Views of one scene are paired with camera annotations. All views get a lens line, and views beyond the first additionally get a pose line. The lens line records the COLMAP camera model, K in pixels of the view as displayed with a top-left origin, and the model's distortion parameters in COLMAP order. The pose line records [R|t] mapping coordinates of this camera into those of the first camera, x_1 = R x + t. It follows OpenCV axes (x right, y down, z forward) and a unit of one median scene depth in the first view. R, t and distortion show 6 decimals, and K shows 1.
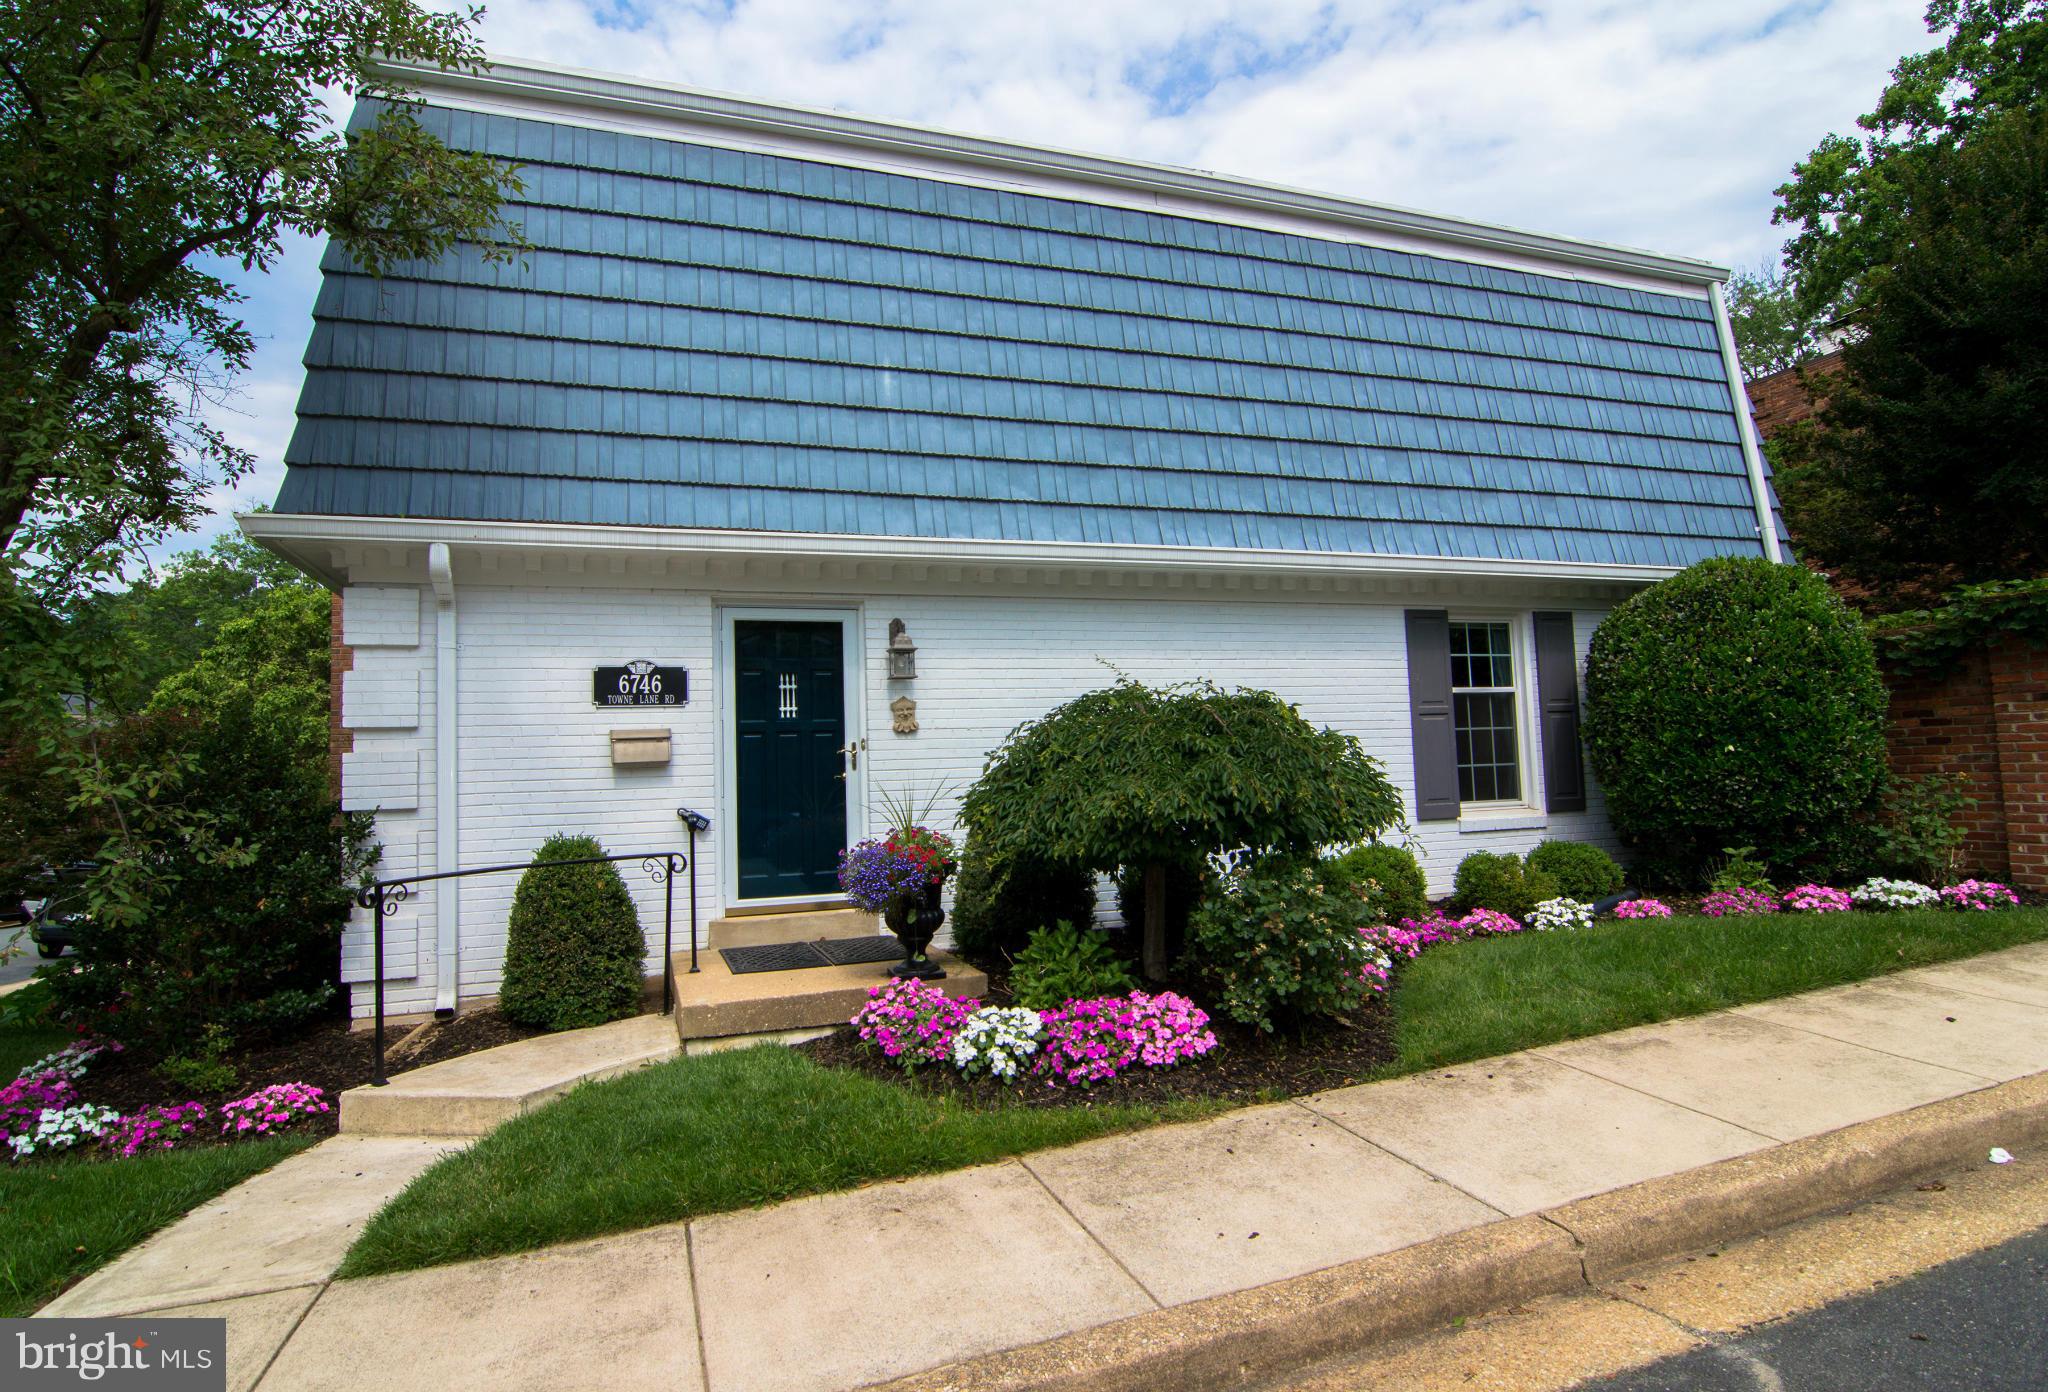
lens RADIAL K [[1047.2, 0, 947.2], [0, 1047.2, 691.3], [0, 0, 1]] dist [0.000850, -0.012466]
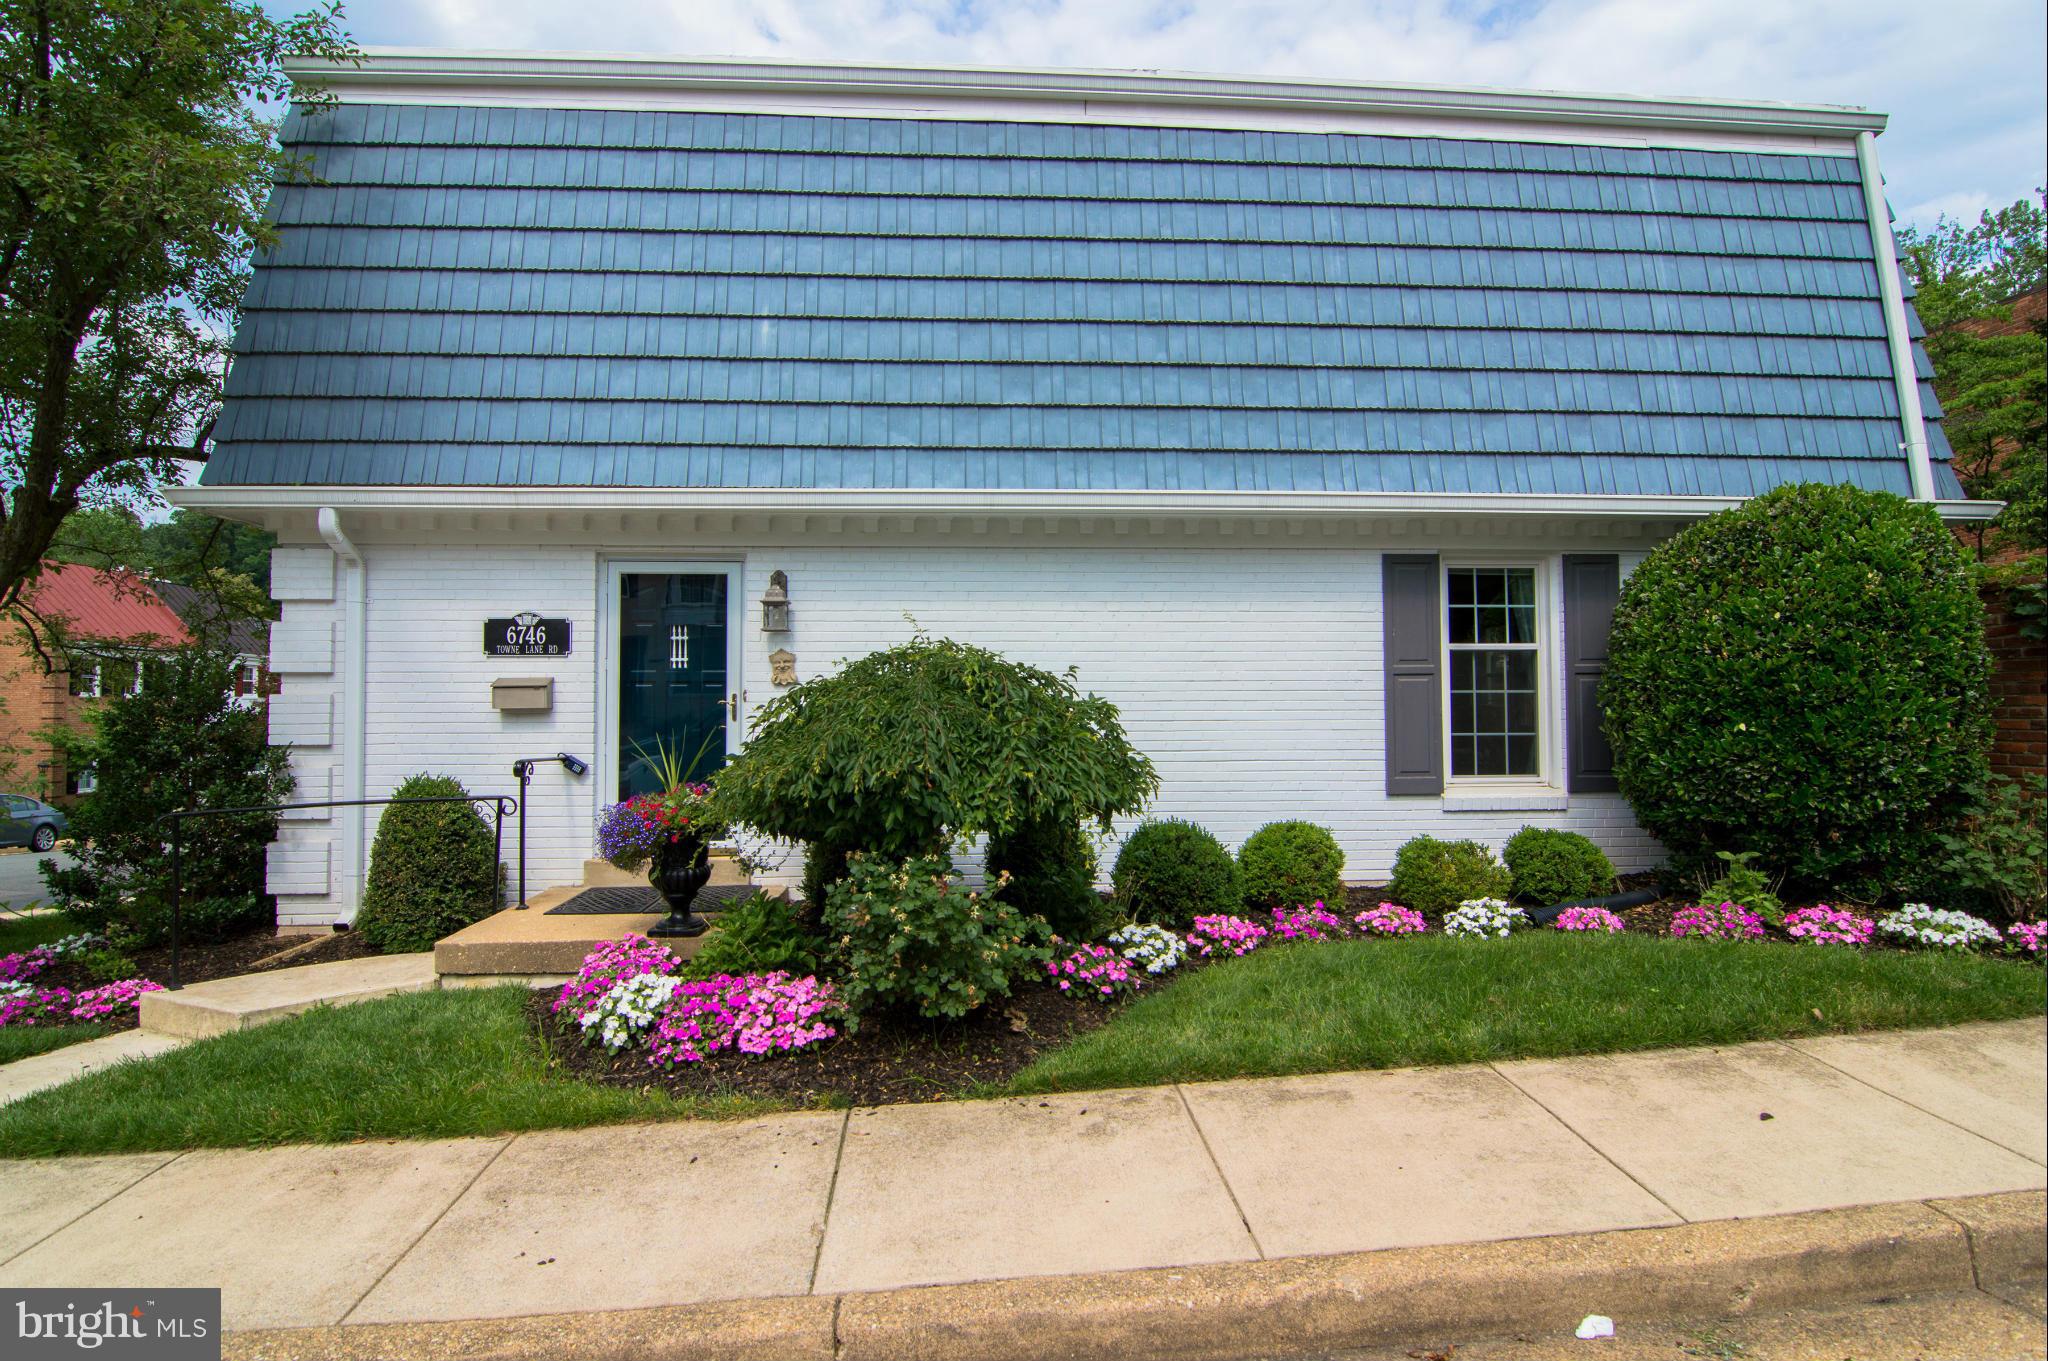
lens RADIAL K [[1007.2, 0, 1004.9], [0, 1007.2, 671.7], [0, 0, 1]] dist [-0.001902, -0.010743]
pose [[0.968099, 0.018657, -0.249873, 0.411905], [-0.007779, 0.998981, 0.044451, -0.017924], [0.250448, -0.041089, 0.967258, 0.125569]]
